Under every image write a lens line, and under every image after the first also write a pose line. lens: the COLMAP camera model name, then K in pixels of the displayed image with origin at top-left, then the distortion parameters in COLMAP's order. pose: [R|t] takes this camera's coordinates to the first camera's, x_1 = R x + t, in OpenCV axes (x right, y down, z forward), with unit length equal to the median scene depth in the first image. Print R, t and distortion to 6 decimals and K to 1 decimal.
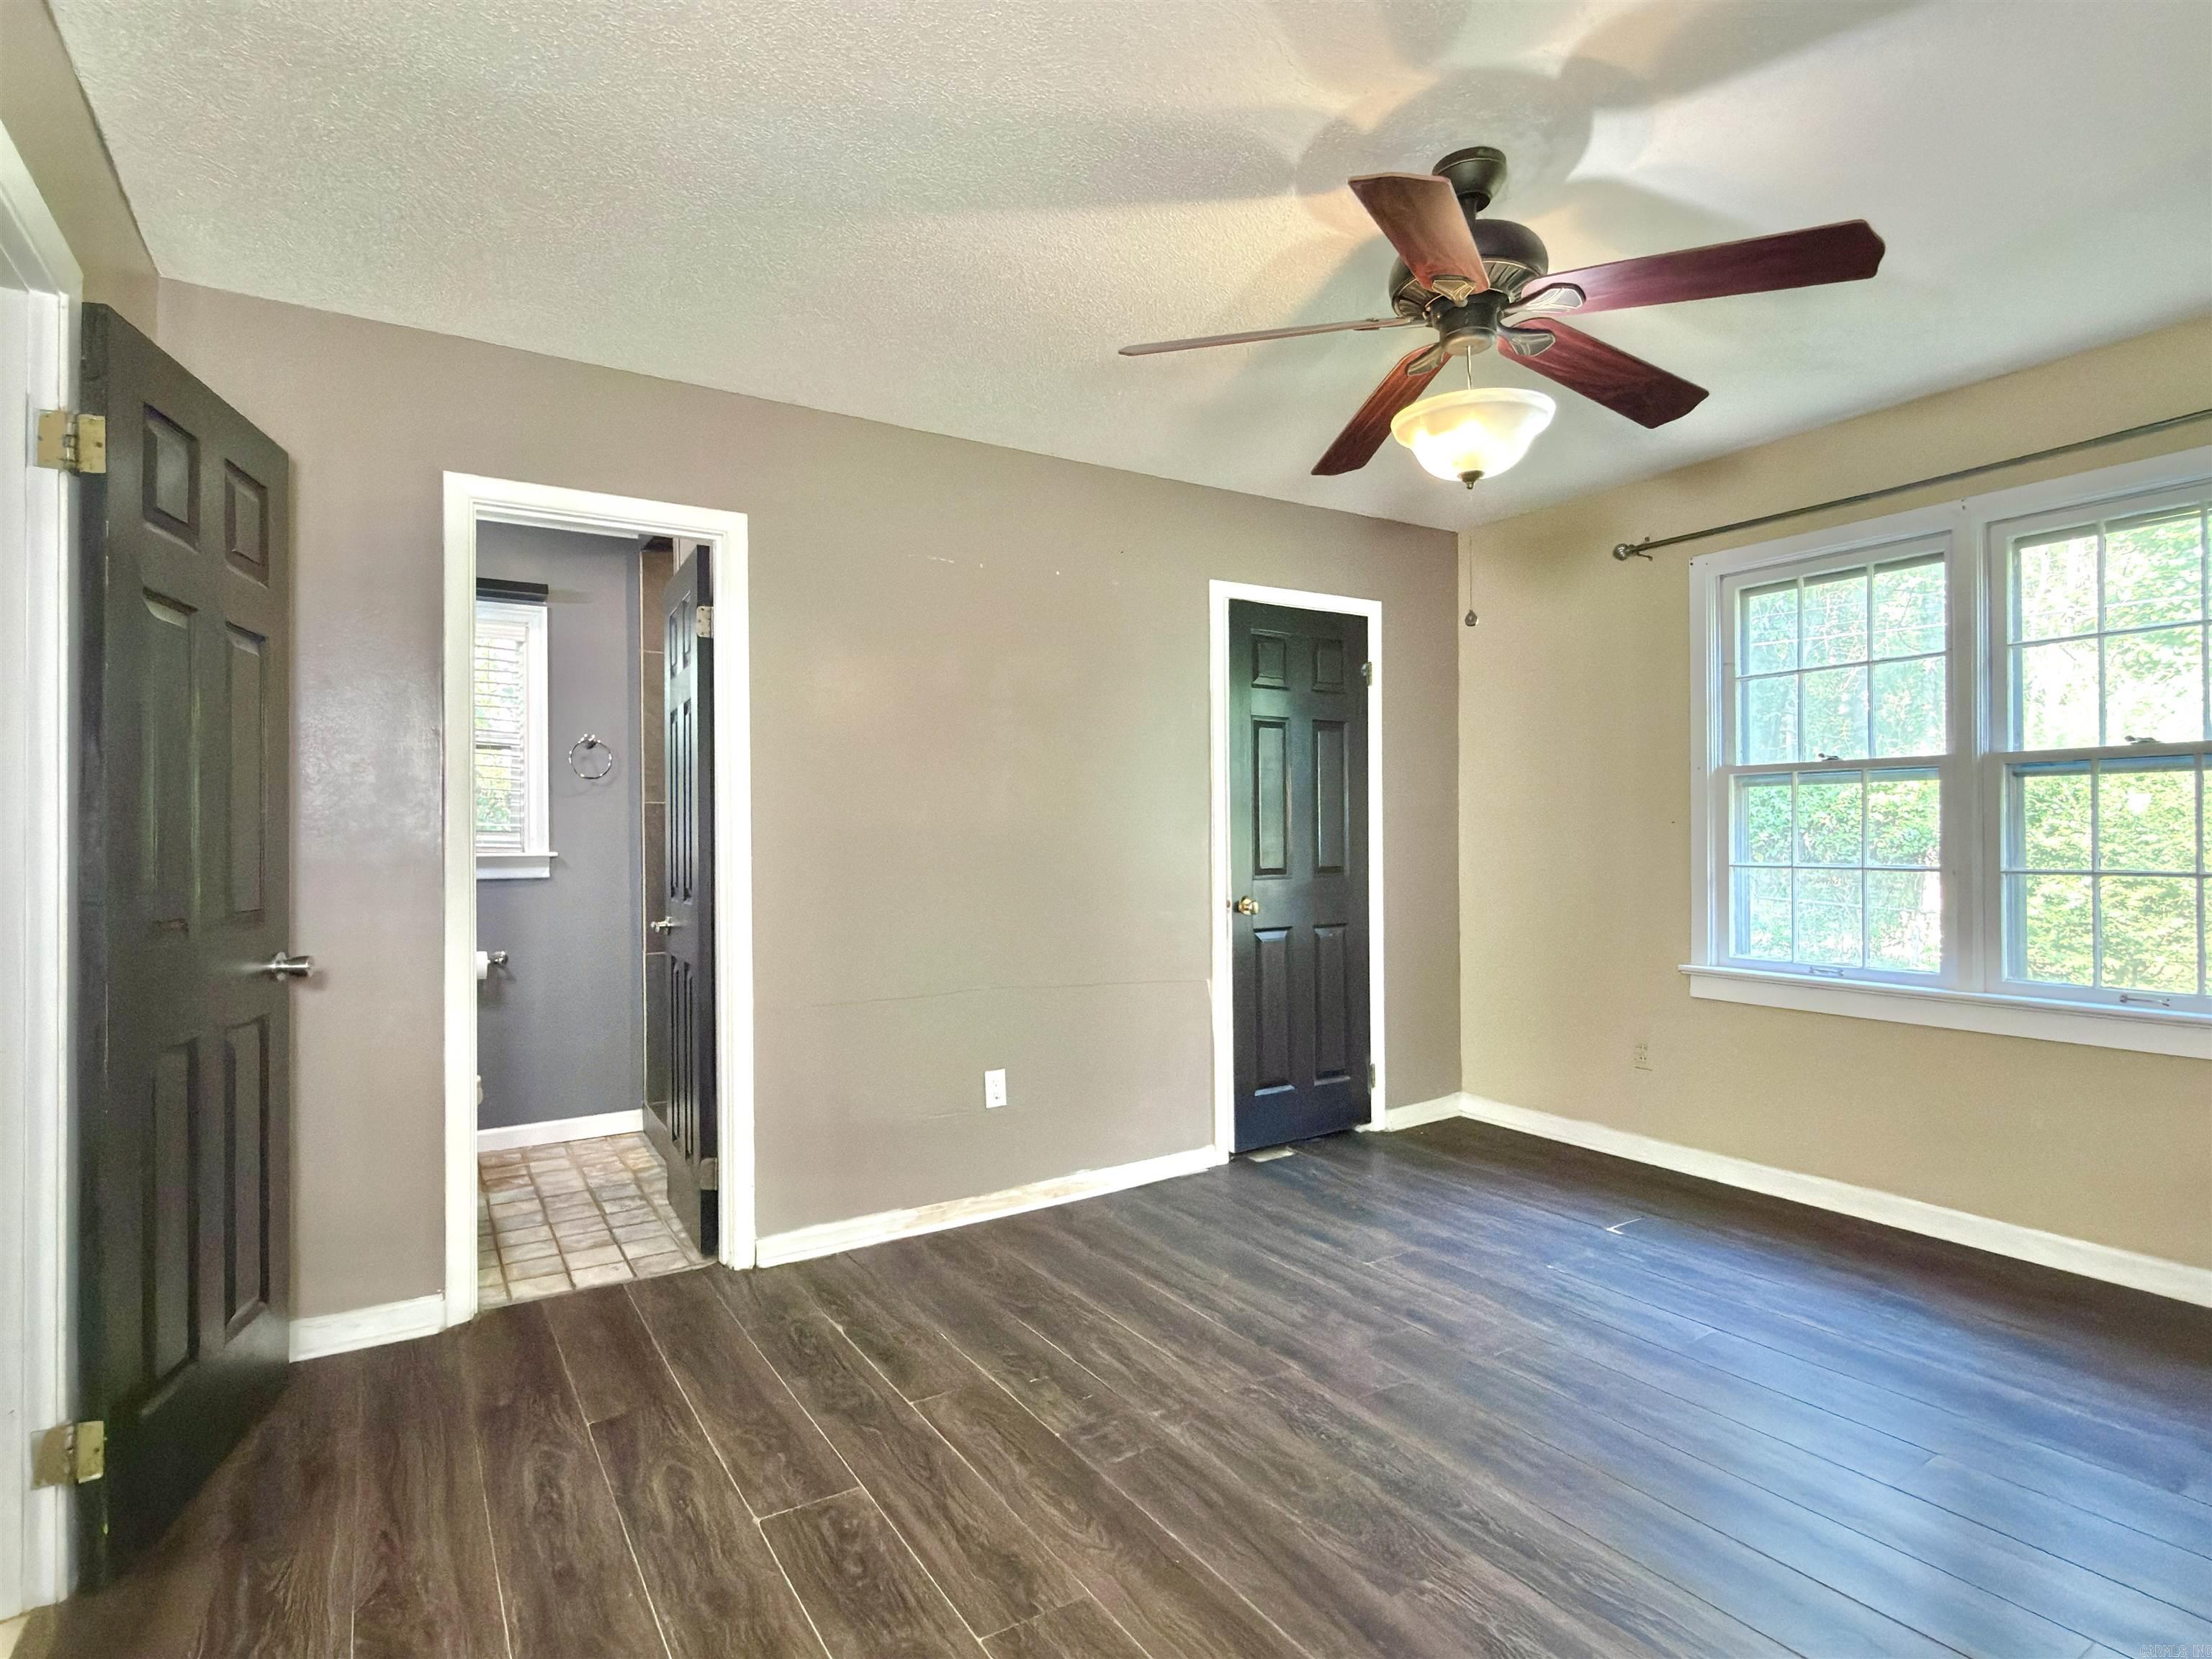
lens RADIAL K [[1118.1, 0, 1097.8], [0, 1118.1, 839.0], [0, 0, 1]] dist [0.003631, 0.000269]
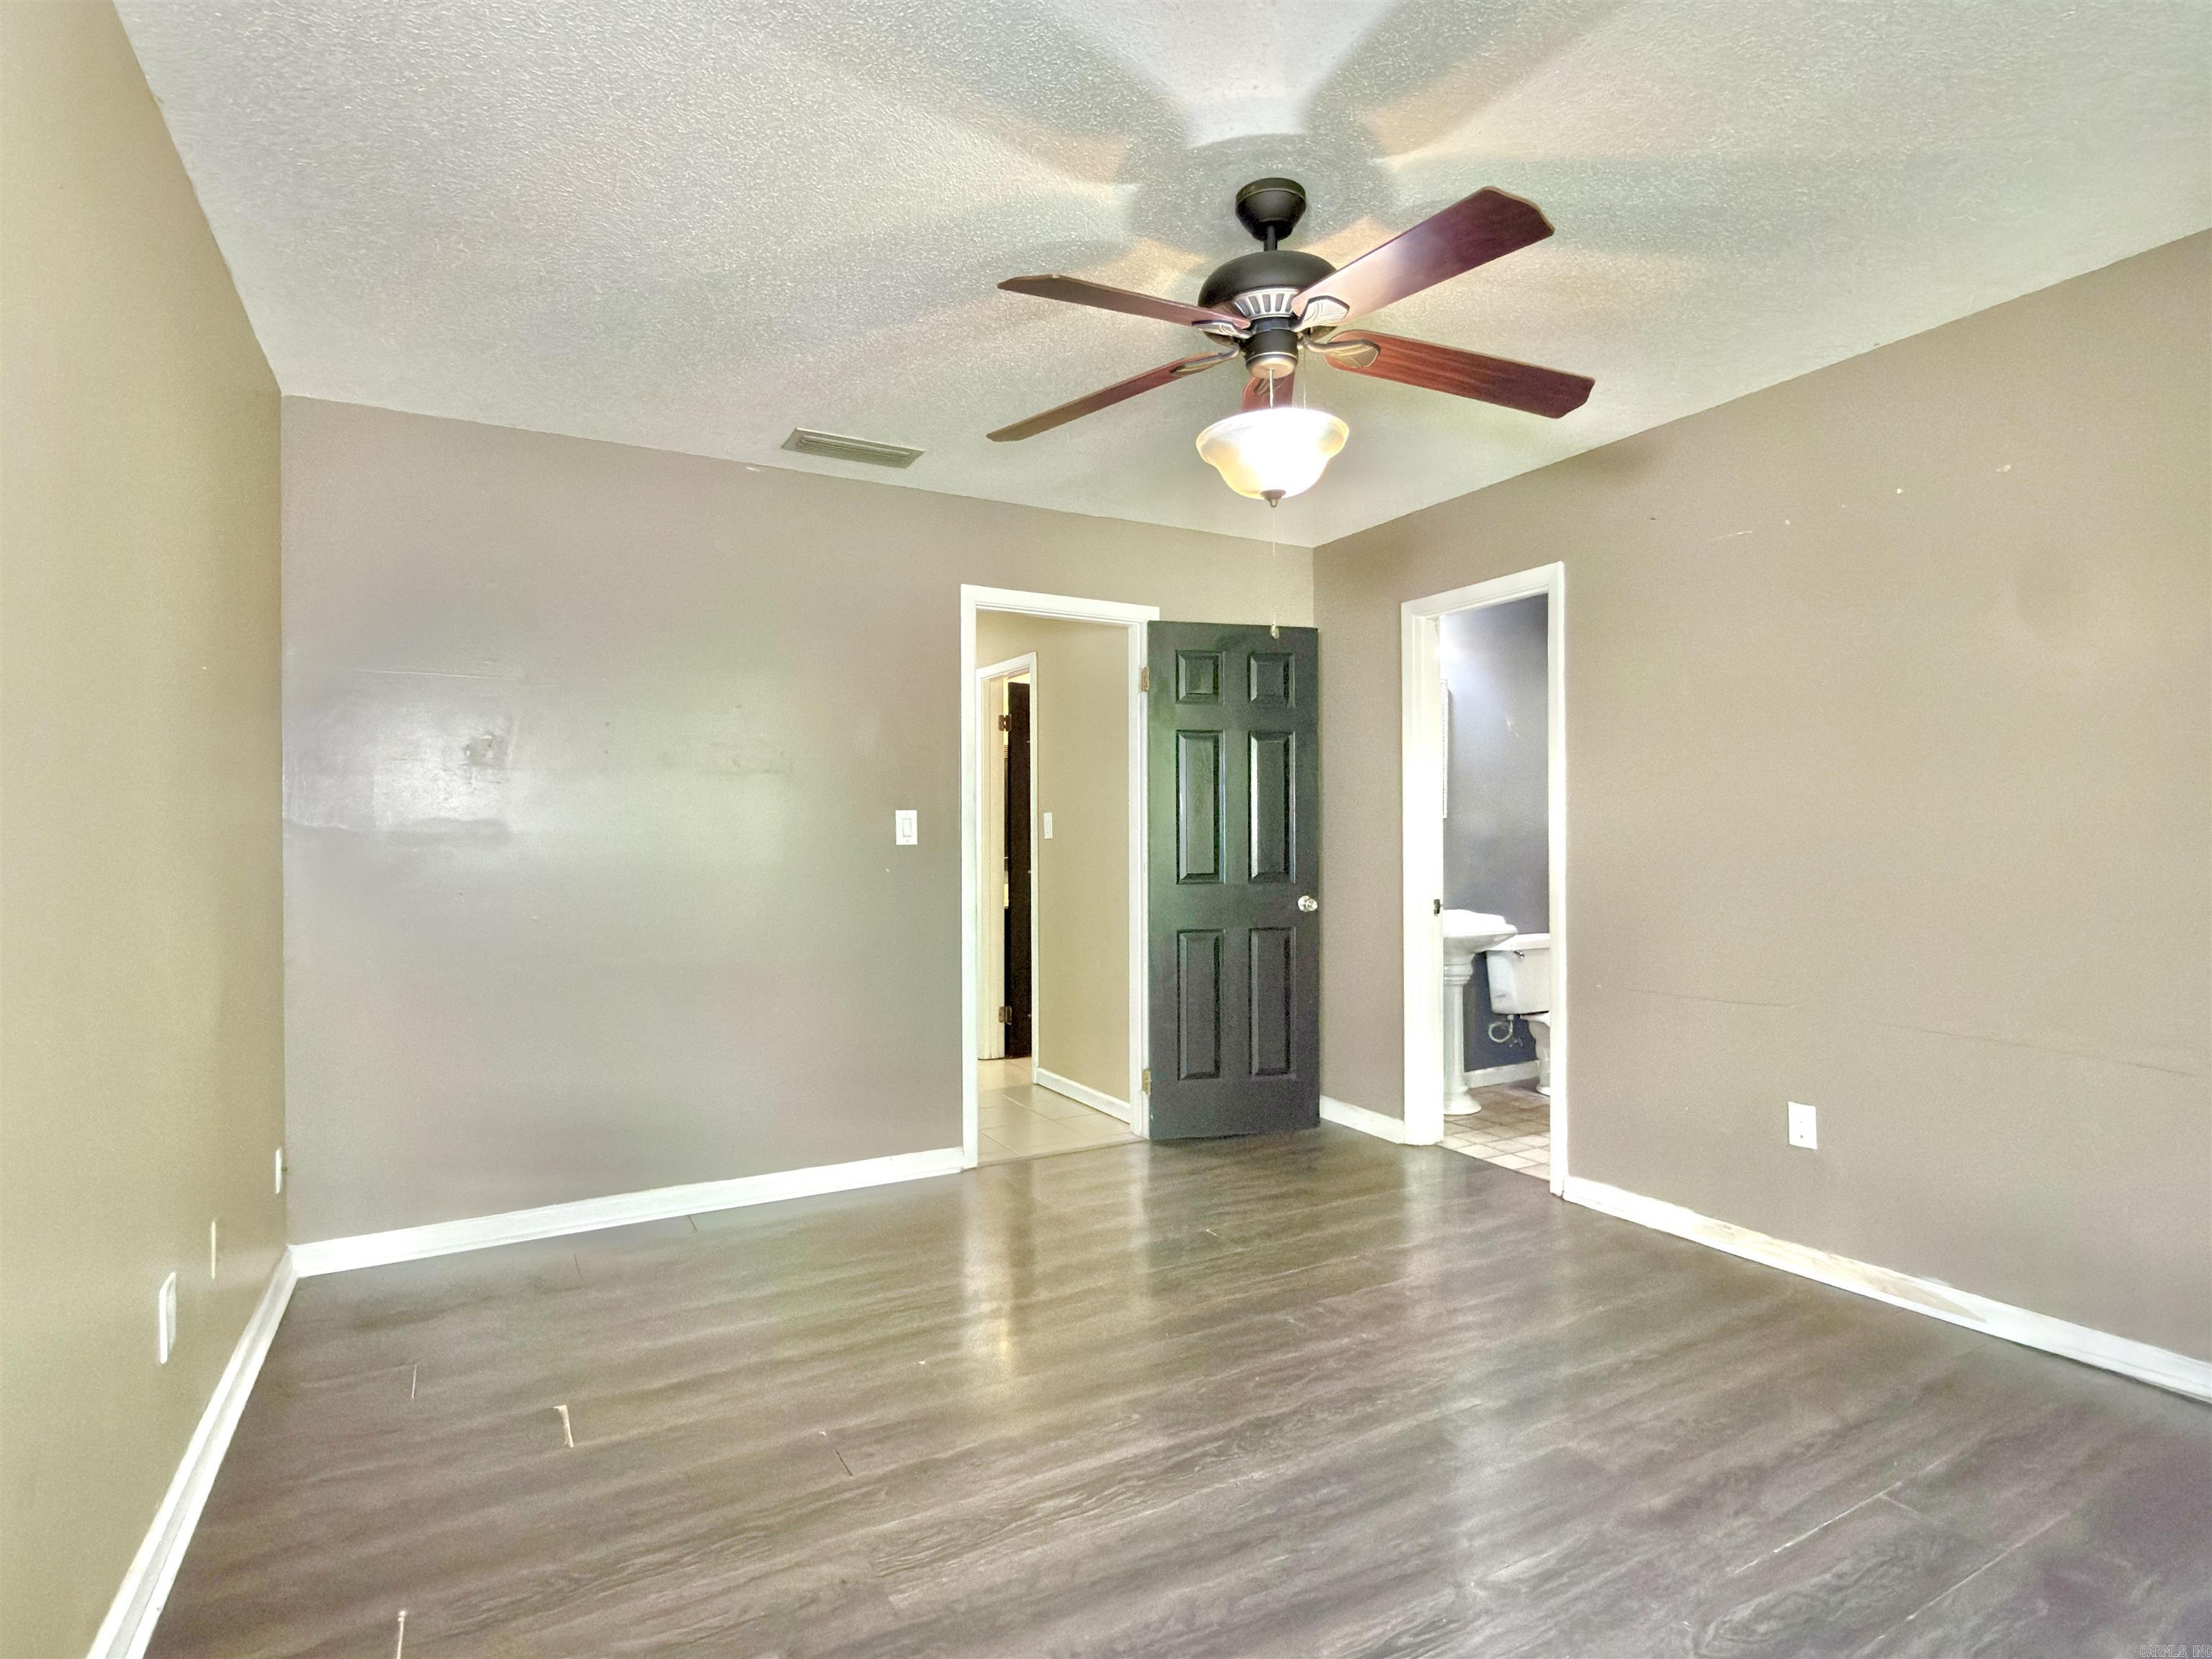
lens RADIAL K [[1095.7, 0, 1108.6], [0, 1095.7, 836.0], [0, 0, 1]] dist [0.000848, -0.000651]
pose [[-0.045592, 0.001425, -0.998959, 1.229741], [0.012345, 0.999923, 0.000863, -0.010071], [0.998884, -0.012293, -0.045606, 0.809879]]
